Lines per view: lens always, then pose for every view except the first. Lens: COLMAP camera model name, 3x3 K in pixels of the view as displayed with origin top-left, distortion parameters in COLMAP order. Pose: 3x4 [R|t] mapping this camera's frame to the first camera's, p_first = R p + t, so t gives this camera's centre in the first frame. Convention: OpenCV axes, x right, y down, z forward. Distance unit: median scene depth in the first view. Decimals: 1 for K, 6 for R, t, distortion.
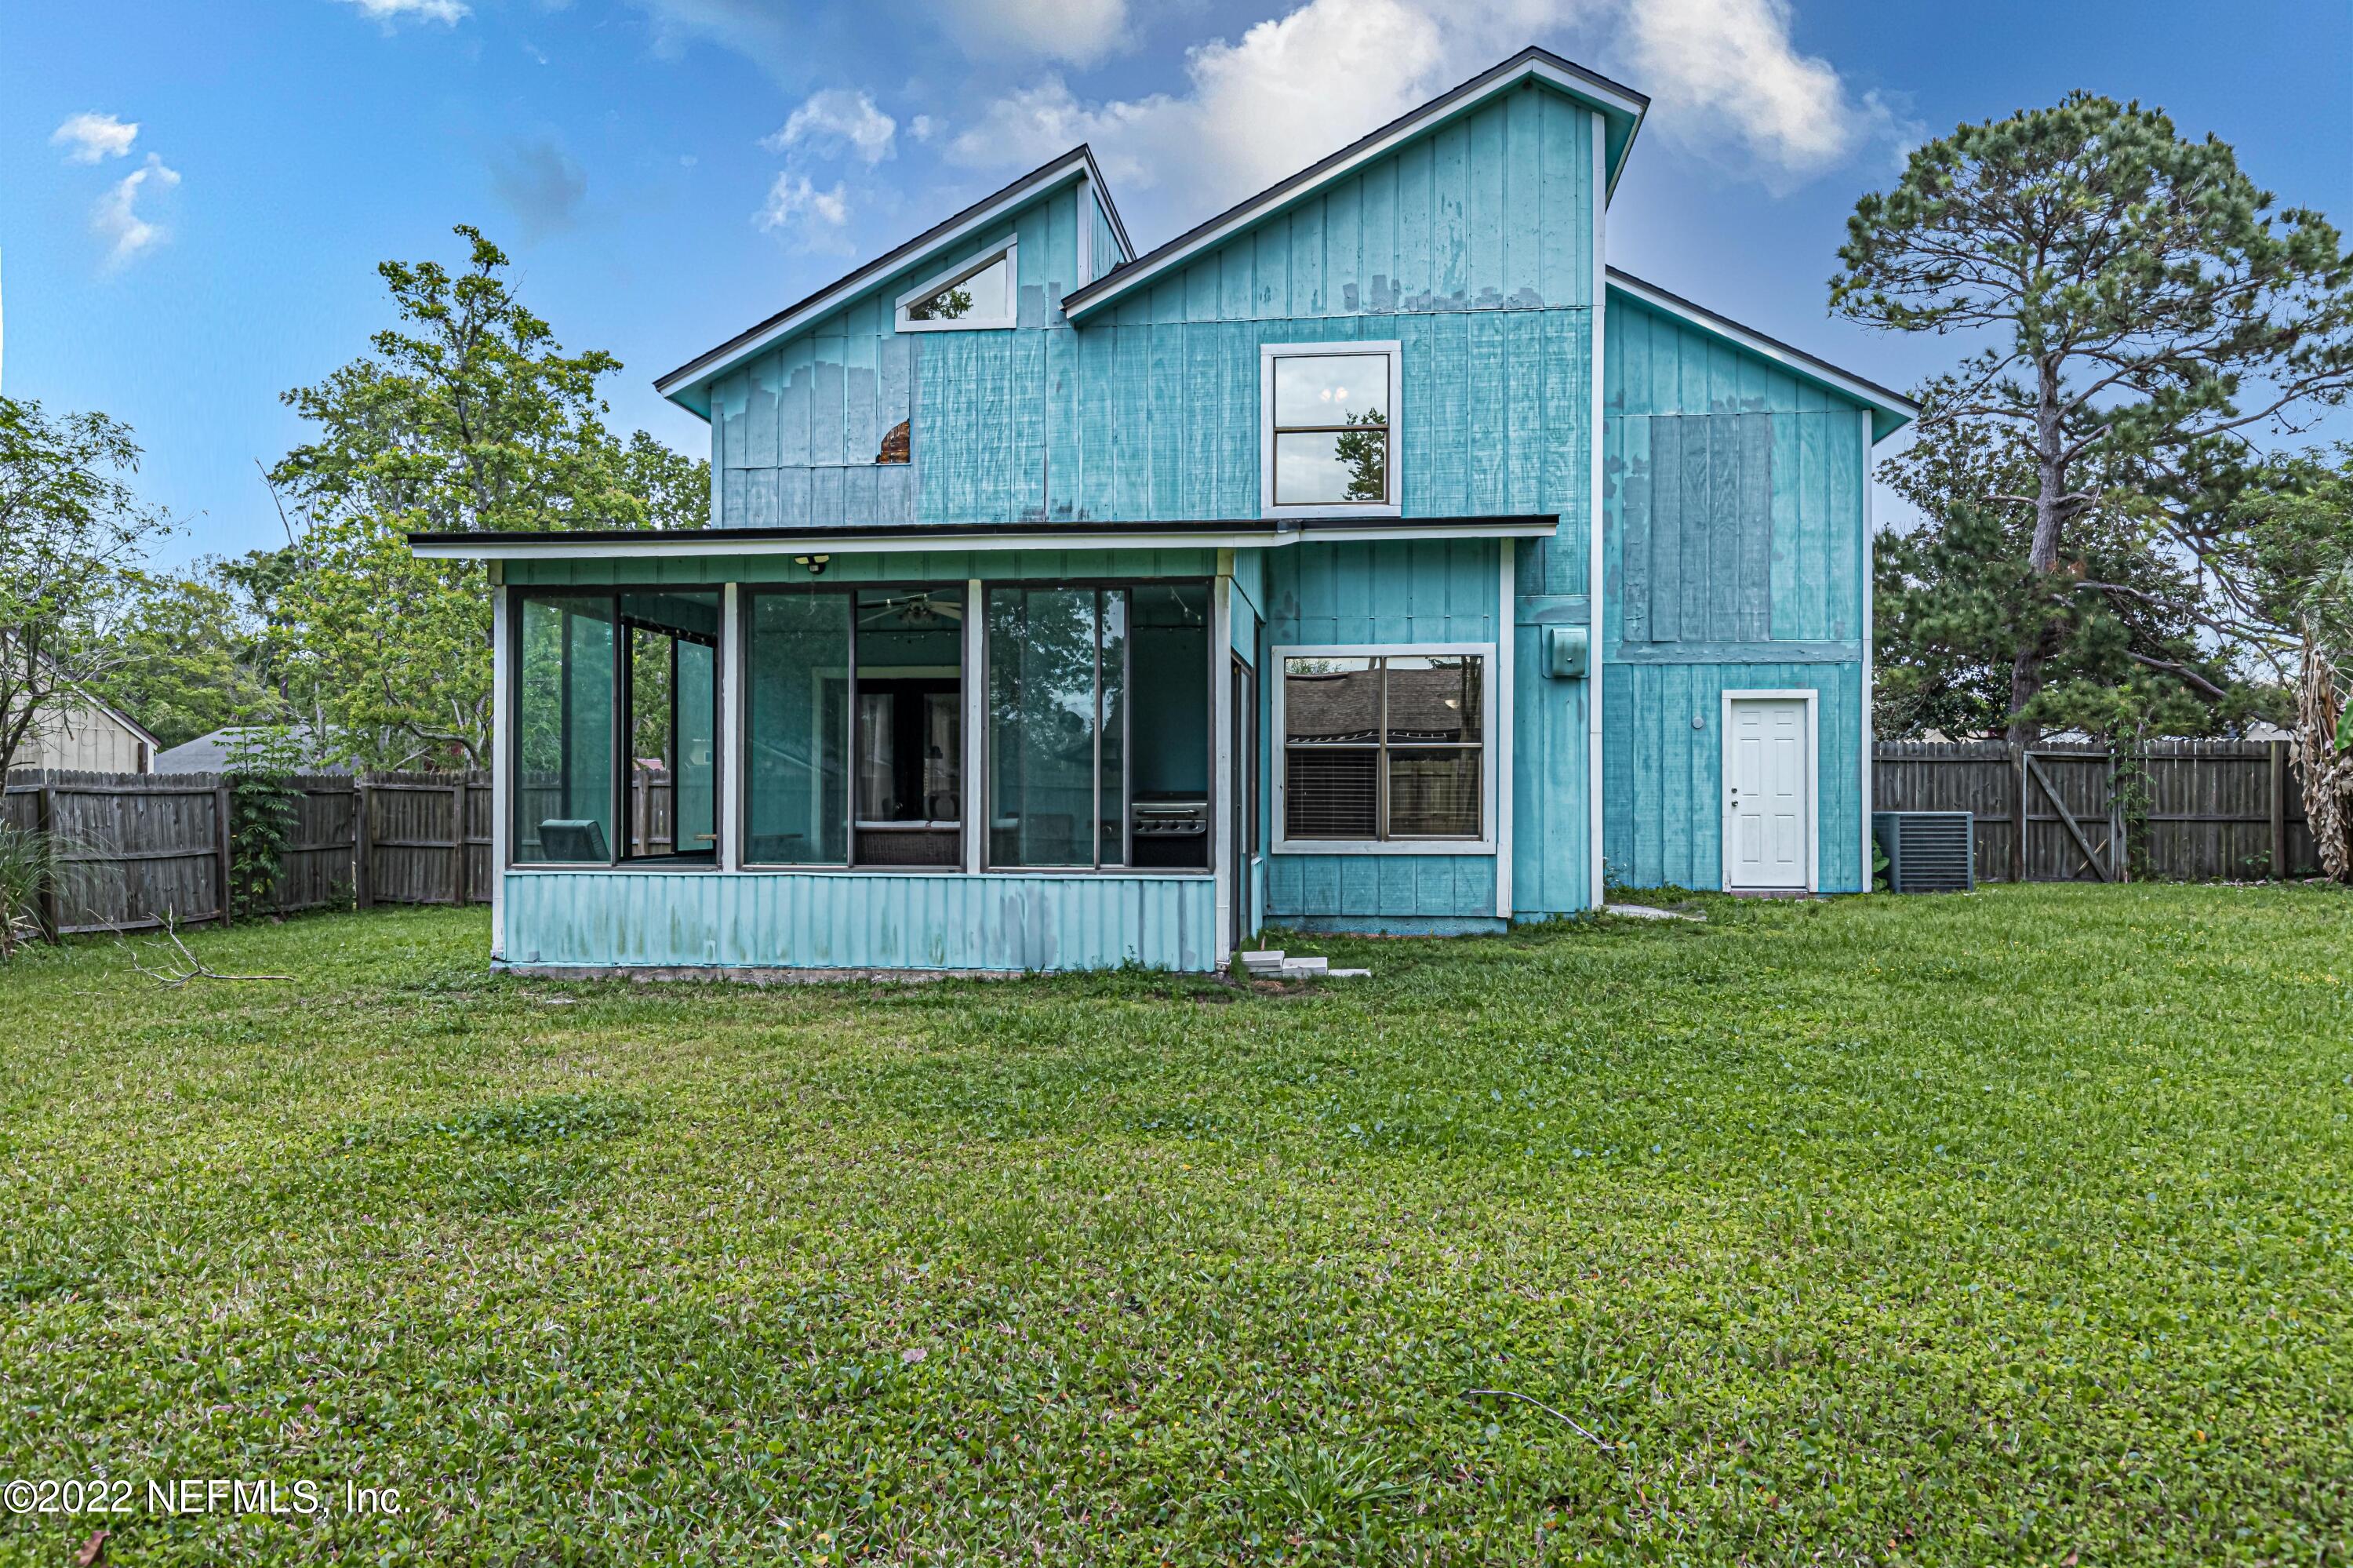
lens RADIAL K [[1595.7, 0, 1171.6], [0, 1595.7, 788.3], [0, 0, 1]] dist [-0.004057, -0.001917]
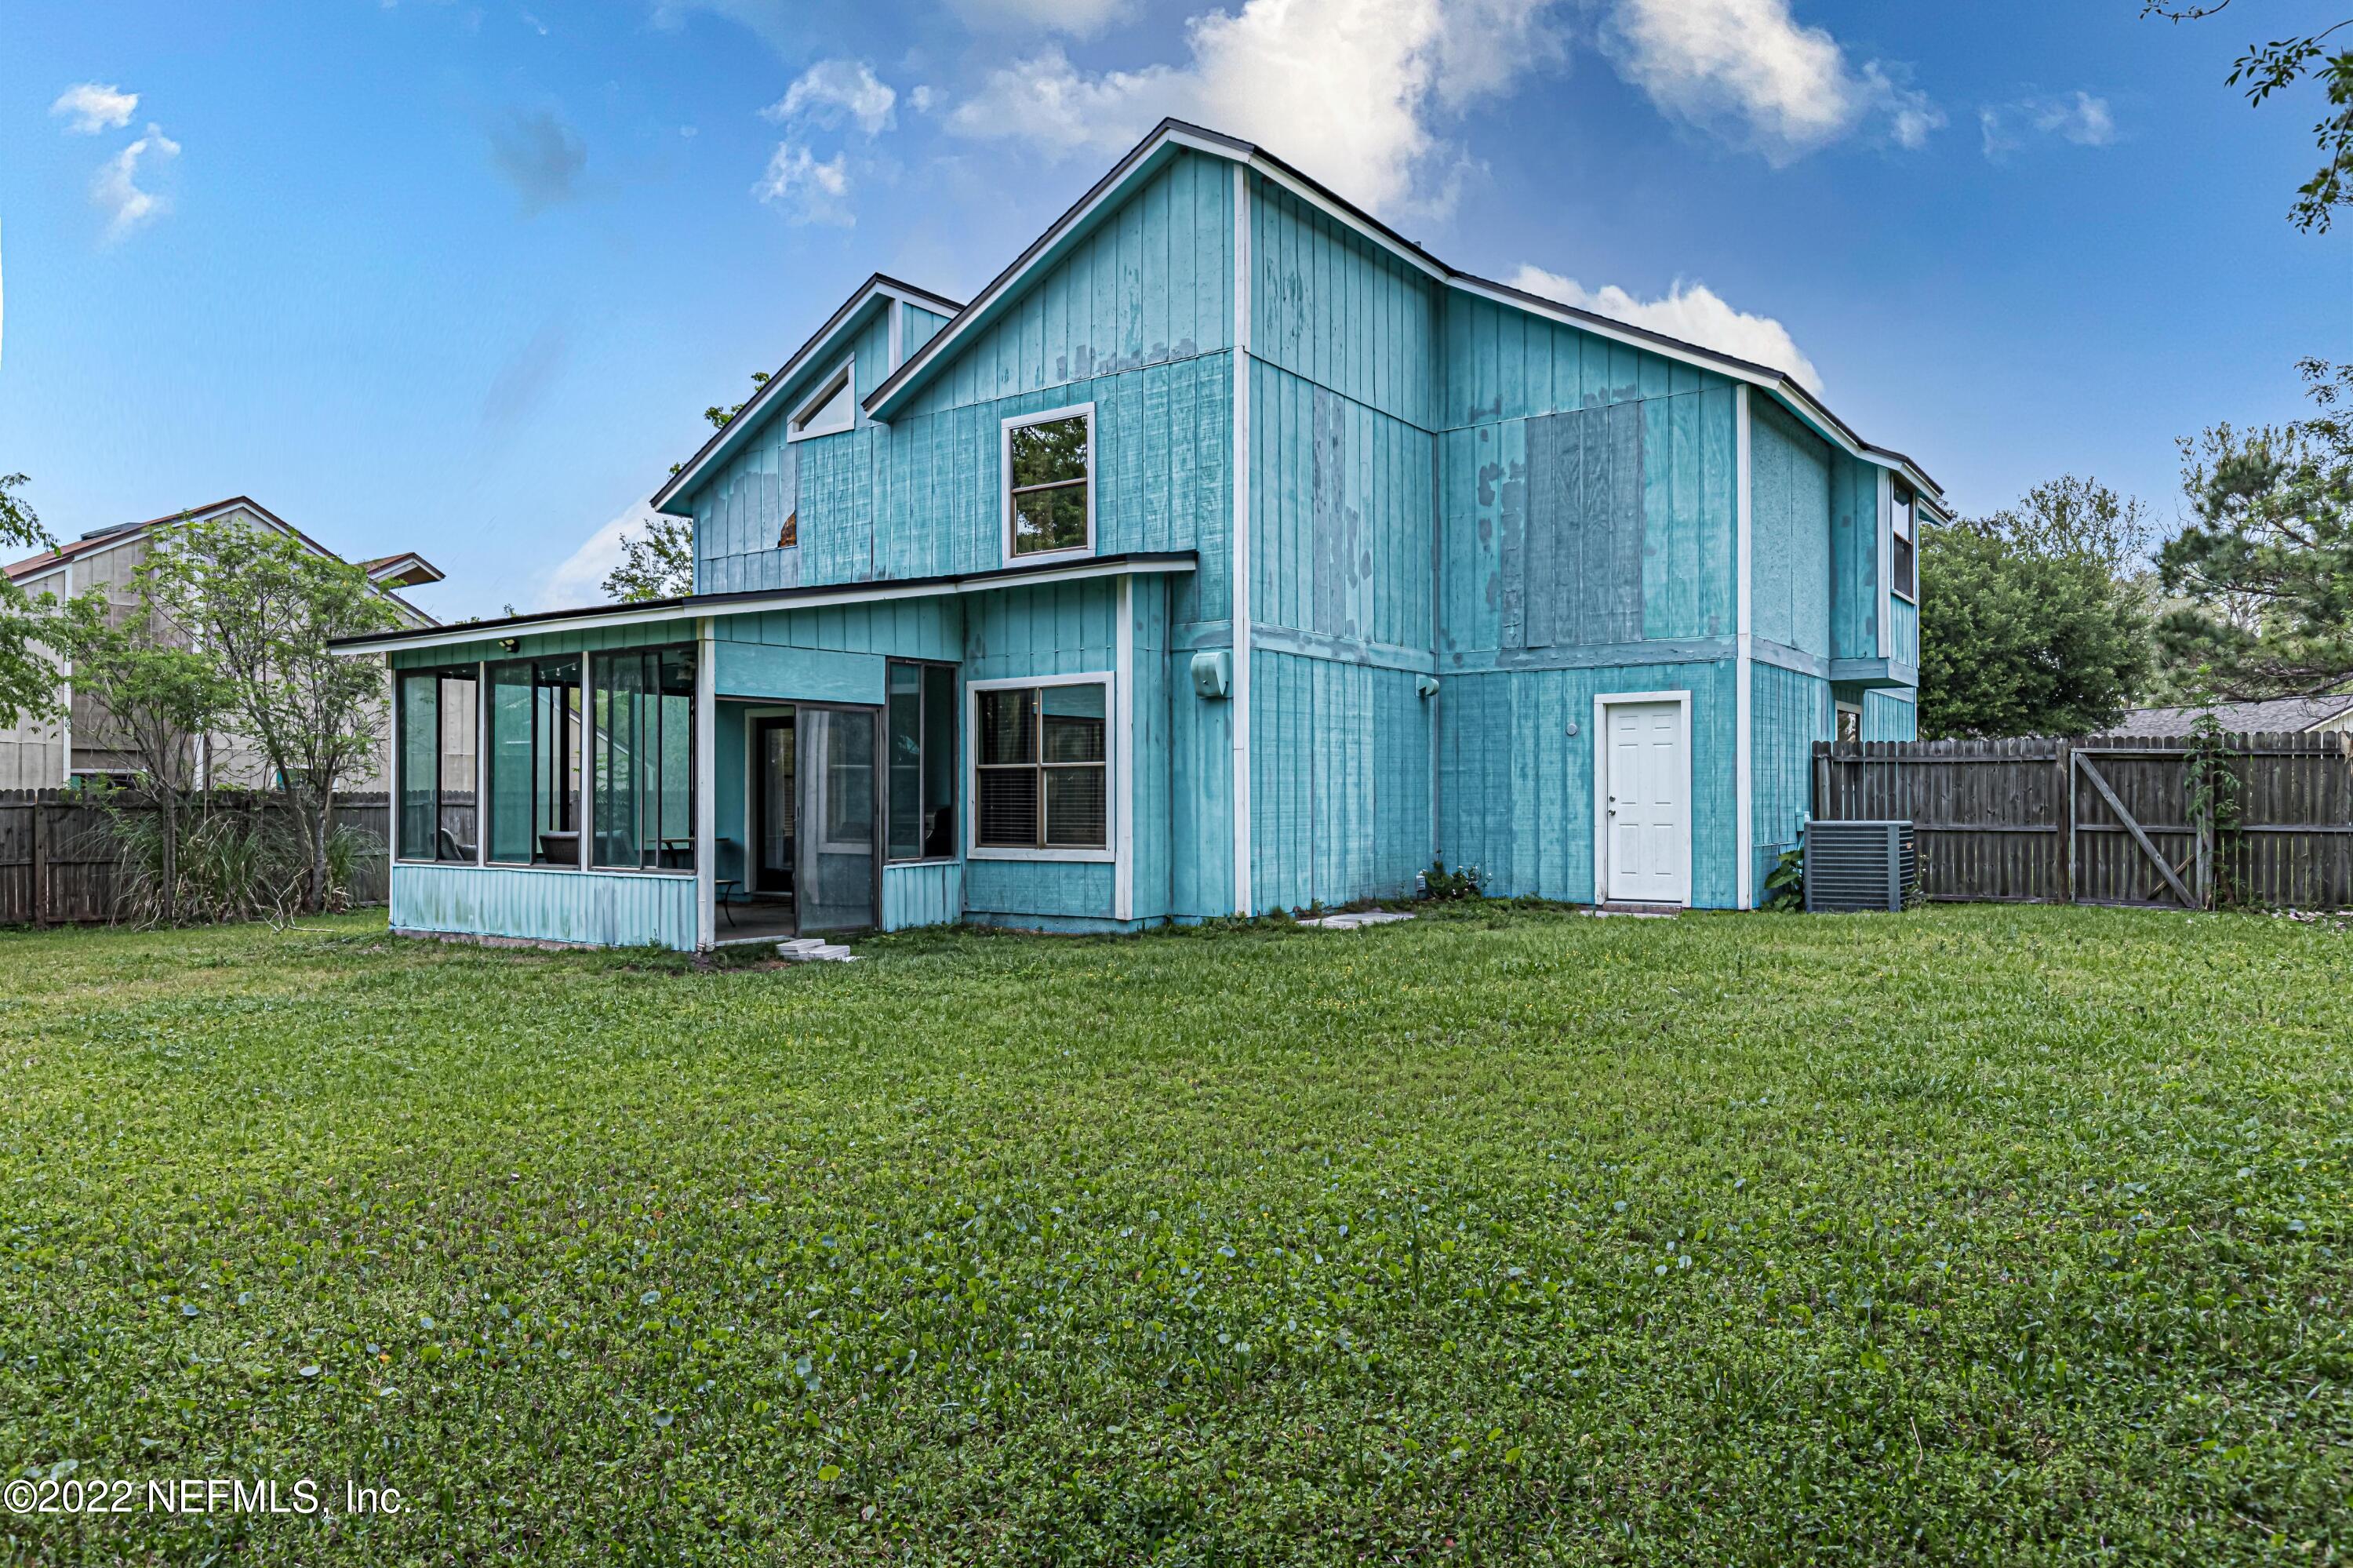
lens RADIAL K [[1520.9, 0, 1176.1], [0, 1520.9, 783.3], [0, 0, 1]] dist [0.008327, -0.001562]
pose [[0.876984, -0.009116, -0.480434, 0.712790], [0.008425, 0.999958, -0.003595, -0.008721], [0.480447, -0.000895, 0.877024, 0.091860]]
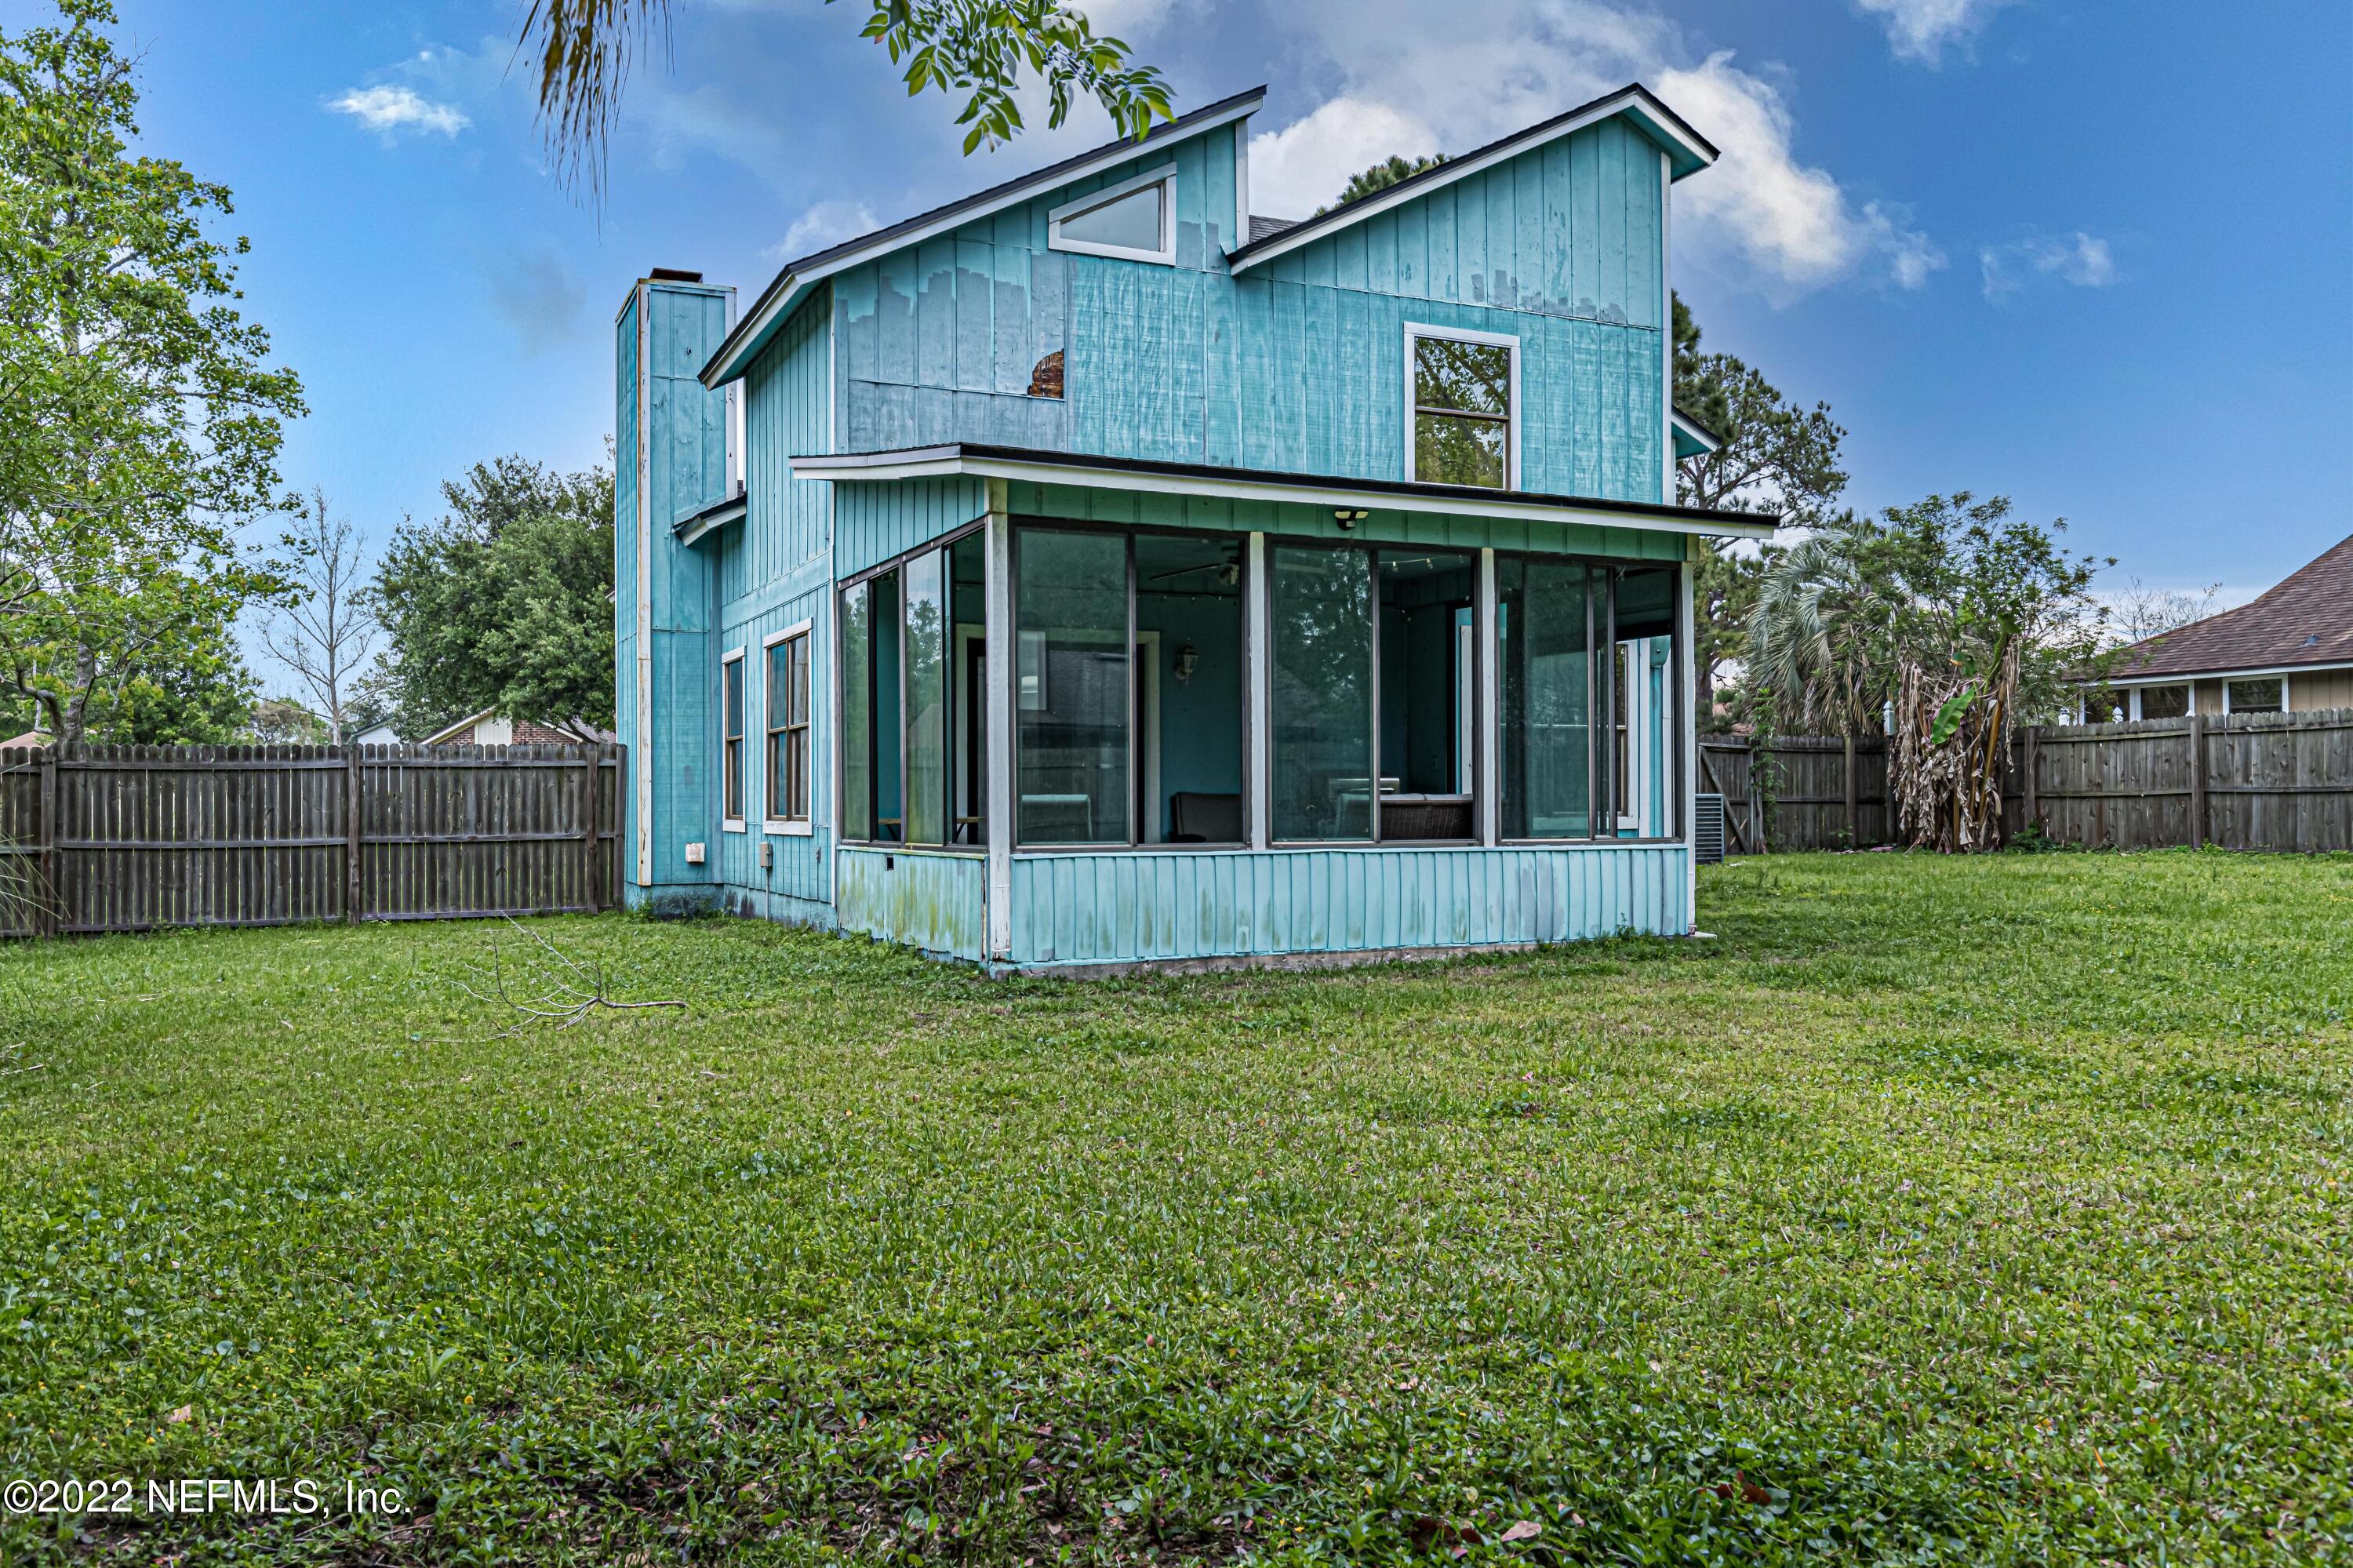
lens RADIAL K [[1799.9, 0, 1159.8], [0, 1799.9, 791.8], [0, 0, 1]] dist [0.003042, 0.006490]
pose [[0.853037, -0.001017, 0.521849, -0.676464], [-0.000048, 0.999998, 0.002028, 0.013517], [-0.521850, -0.001755, 0.853035, 0.122411]]
